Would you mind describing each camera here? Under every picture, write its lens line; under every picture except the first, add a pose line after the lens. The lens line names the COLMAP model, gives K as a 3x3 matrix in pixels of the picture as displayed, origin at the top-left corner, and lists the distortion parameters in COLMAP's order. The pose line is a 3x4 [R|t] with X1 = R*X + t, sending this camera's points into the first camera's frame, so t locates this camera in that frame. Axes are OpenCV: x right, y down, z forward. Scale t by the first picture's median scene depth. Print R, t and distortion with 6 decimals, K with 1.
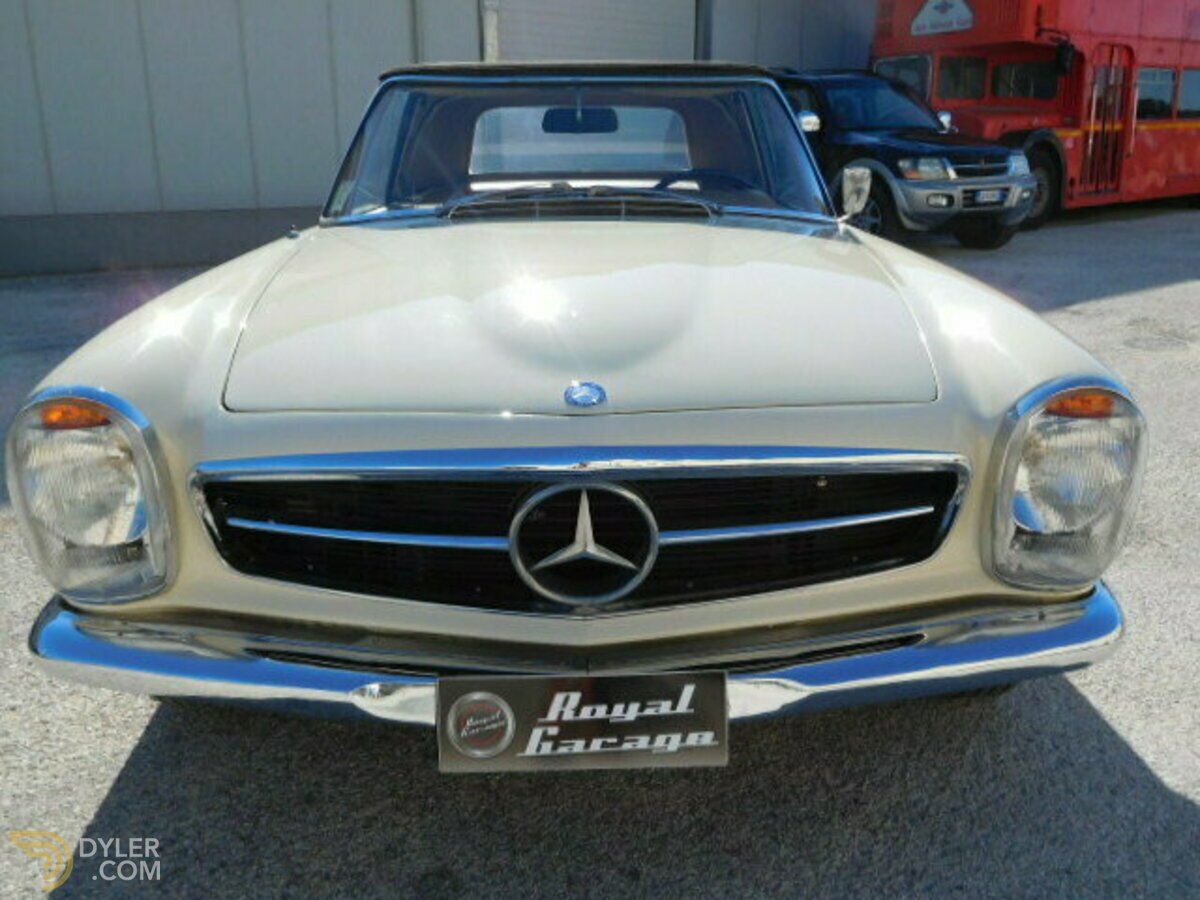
lens RADIAL K [[983.2, 0, 608.5], [0, 983.2, 419.4], [0, 0, 1]] dist [0.012704, -0.005733]
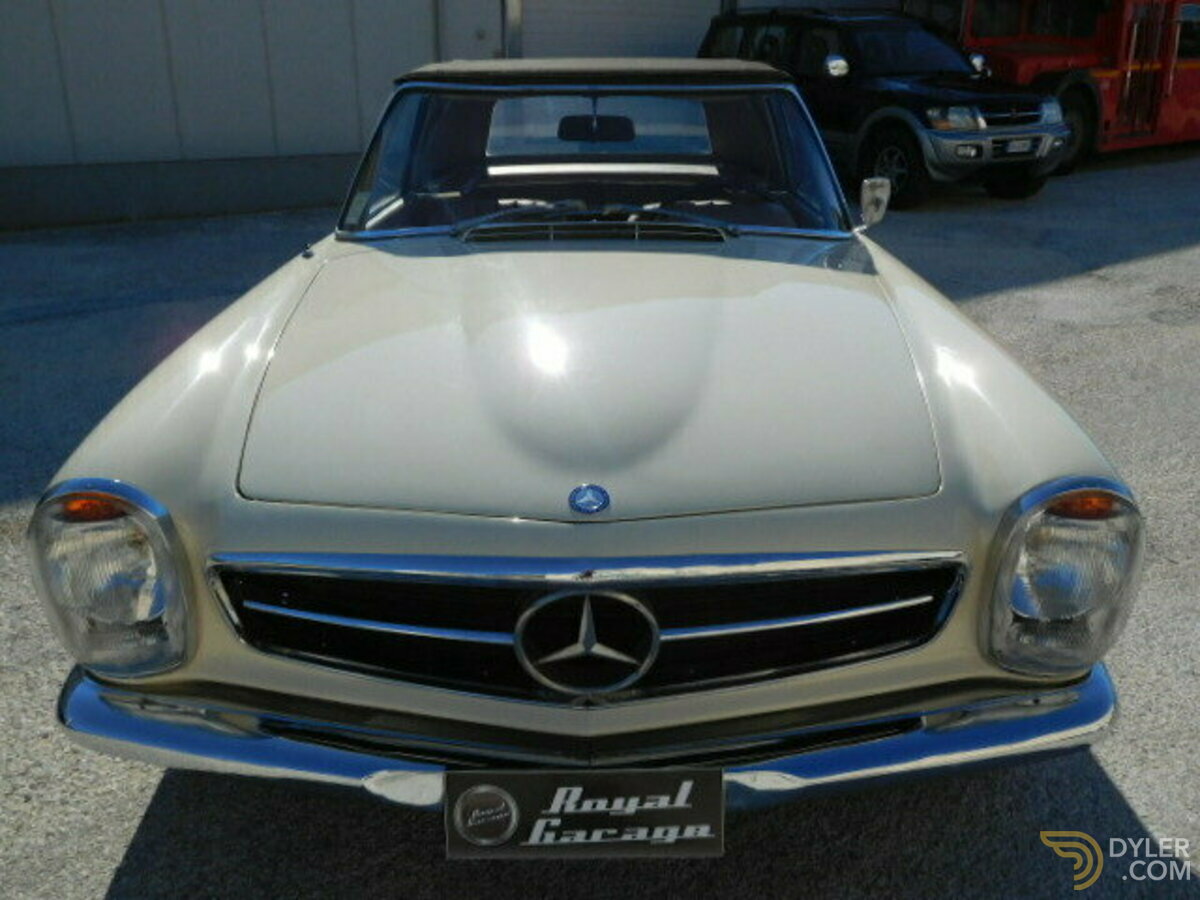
lens RADIAL K [[983.2, 0, 610.8], [0, 983.2, 410.8], [0, 0, 1]] dist [0.012704, -0.005733]
pose [[0.999758, 0.010710, -0.019211, 0.013592], [-0.009472, 0.997942, 0.063421, -0.145058], [0.019850, -0.063224, 0.997802, -0.008926]]
